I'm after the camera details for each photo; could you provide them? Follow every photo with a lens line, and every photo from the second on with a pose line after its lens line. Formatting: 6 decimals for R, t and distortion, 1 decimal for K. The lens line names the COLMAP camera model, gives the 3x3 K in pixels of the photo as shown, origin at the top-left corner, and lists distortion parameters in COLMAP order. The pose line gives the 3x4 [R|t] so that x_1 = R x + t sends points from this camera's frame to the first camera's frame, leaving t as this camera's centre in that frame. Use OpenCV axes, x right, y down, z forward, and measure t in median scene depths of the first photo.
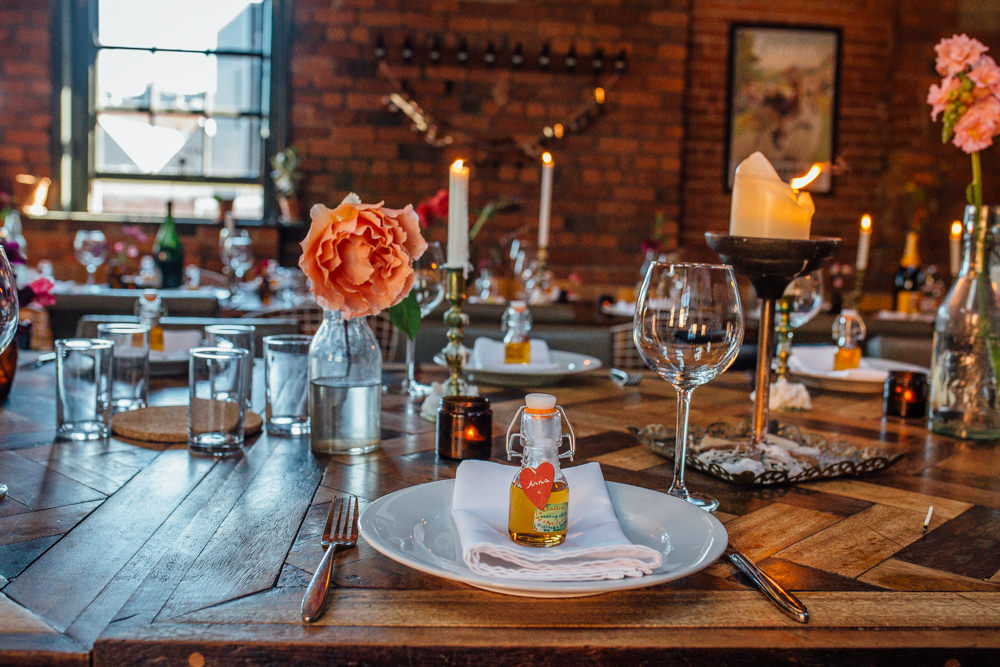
lens RADIAL K [[963.9, 0, 500.0], [0, 963.9, 333.5], [0, 0, 1]] dist [-0.053067, 0.087323]
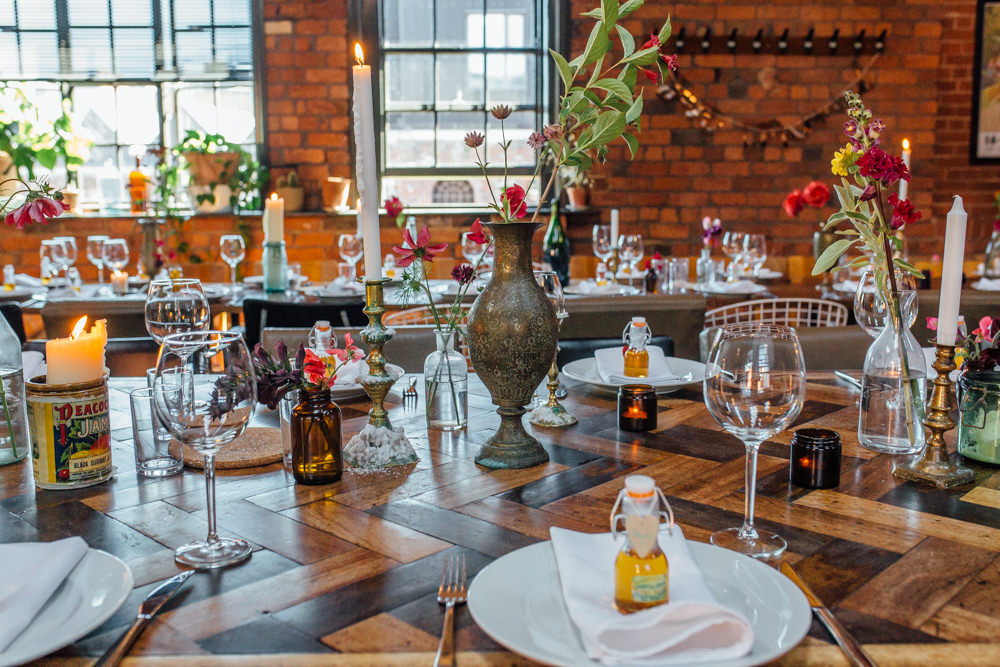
lens RADIAL K [[963.9, 0, 500.0], [0, 963.9, 333.5], [0, 0, 1]] dist [-0.053067, 0.087323]
pose [[0.998616, -0.038712, -0.035615, -0.264067], [0.040042, 0.998497, 0.037420, -0.021177], [0.034113, -0.038795, 0.998665, -0.069558]]
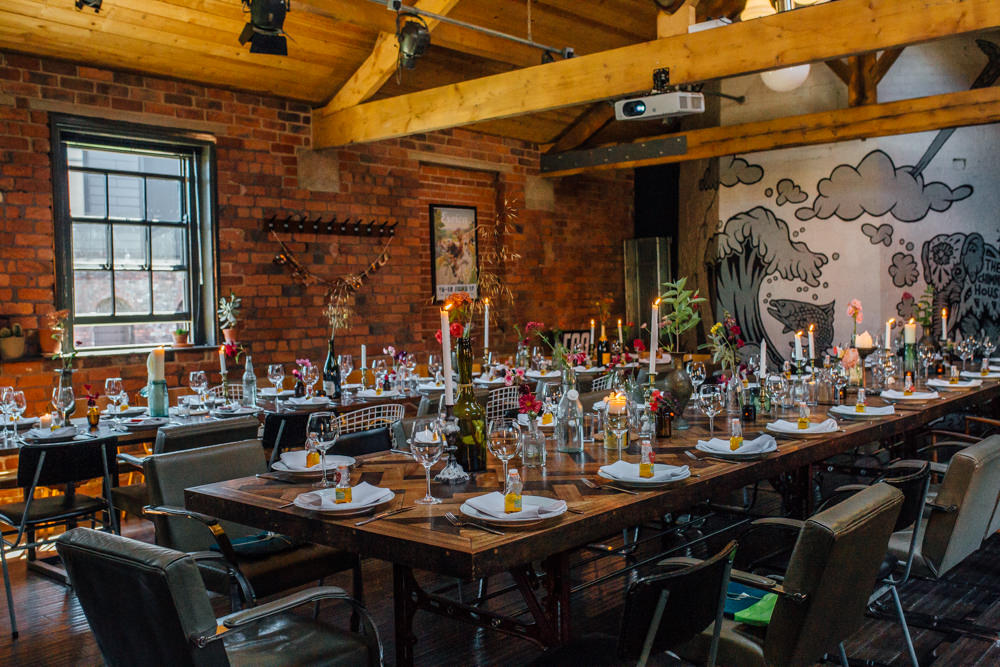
lens RADIAL K [[963.9, 0, 500.0], [0, 963.9, 333.5], [0, 0, 1]] dist [-0.053067, 0.087323]
pose [[0.707986, -0.079550, 0.701732, -0.909483], [0.123386, 0.992286, -0.011998, -0.064639], [-0.695365, 0.095079, 0.712340, -0.278790]]
